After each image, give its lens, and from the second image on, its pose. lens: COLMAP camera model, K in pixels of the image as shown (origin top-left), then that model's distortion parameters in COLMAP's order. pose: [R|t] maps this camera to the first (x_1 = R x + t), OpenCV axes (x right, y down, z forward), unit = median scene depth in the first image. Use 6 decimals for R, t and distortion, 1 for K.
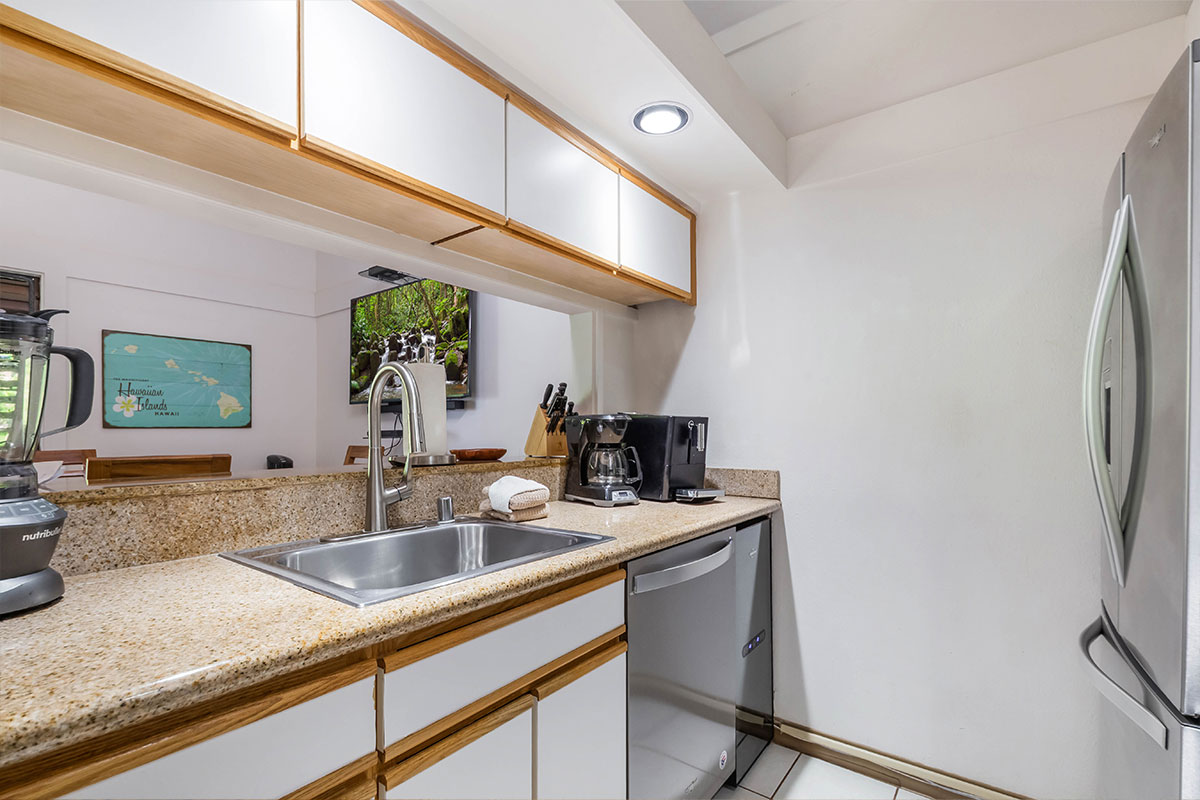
lens RADIAL K [[546.5, 0, 578.4], [0, 546.5, 429.7], [0, 0, 1]] dist [-0.008899, 0.000052]
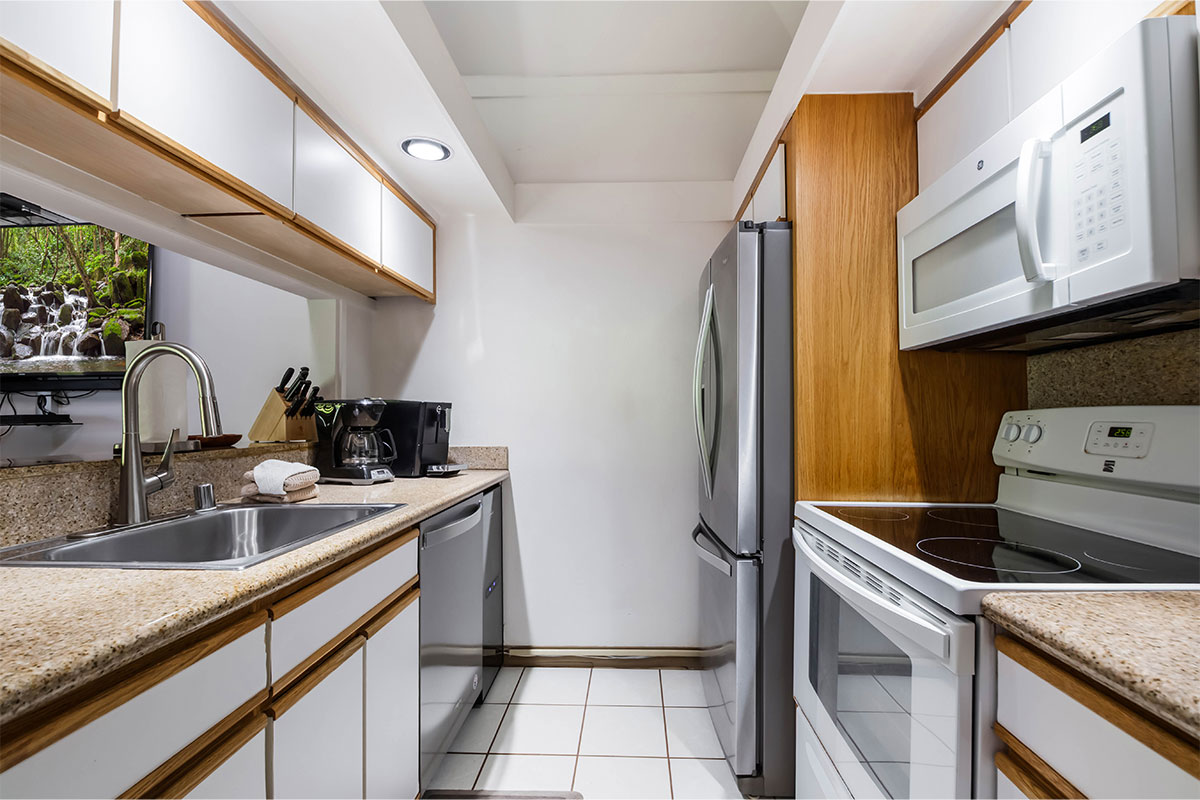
lens RADIAL K [[546.5, 0, 609.9], [0, 546.5, 406.5], [0, 0, 1]] dist [-0.008899, 0.000052]
pose [[0.810469, 0.007532, 0.585733, -0.238826], [0.001070, 0.999897, -0.014339, 0.002101], [-0.585781, 0.012248, 0.810377, -0.199624]]
